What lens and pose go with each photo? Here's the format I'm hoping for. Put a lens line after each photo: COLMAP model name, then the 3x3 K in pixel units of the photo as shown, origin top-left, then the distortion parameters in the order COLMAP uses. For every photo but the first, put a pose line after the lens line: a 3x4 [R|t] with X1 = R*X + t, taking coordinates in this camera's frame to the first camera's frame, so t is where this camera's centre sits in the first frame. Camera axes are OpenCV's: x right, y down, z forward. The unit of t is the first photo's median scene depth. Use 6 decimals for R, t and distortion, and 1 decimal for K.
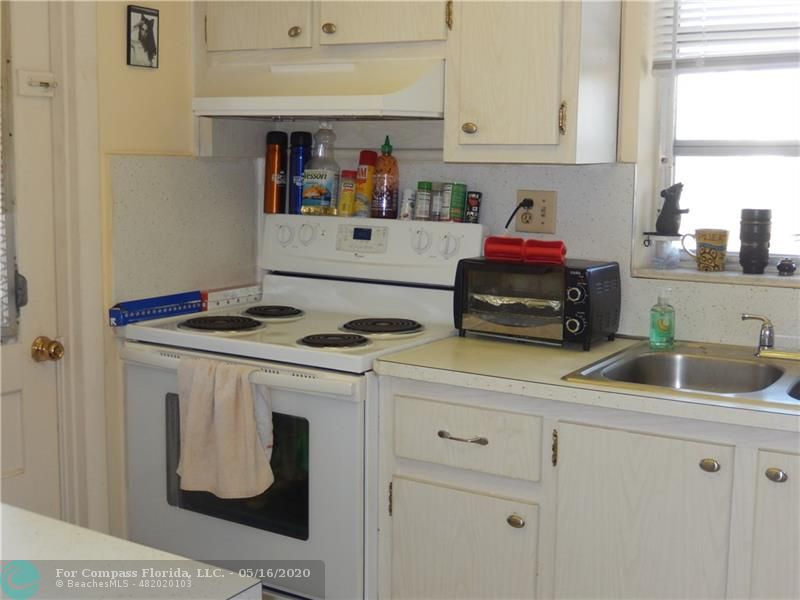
lens RADIAL K [[1056.1, 0, 400.0], [0, 1056.1, 300.0], [0, 0, 1]] dist [-0.005189, 0.017309]
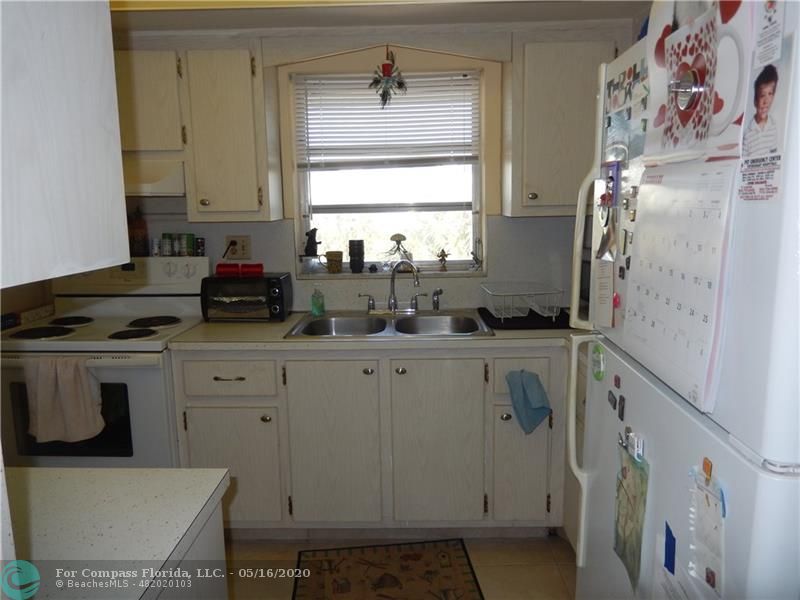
lens RADIAL K [[598.1, 0, 400.1], [0, 598.1, 304.9], [0, 0, 1]] dist [0.000081, 0.009668]
pose [[0.869176, -0.105730, 0.483067, -0.143054], [0.091159, 0.994392, 0.053624, -0.018063], [-0.486027, -0.002573, 0.873940, -0.016398]]
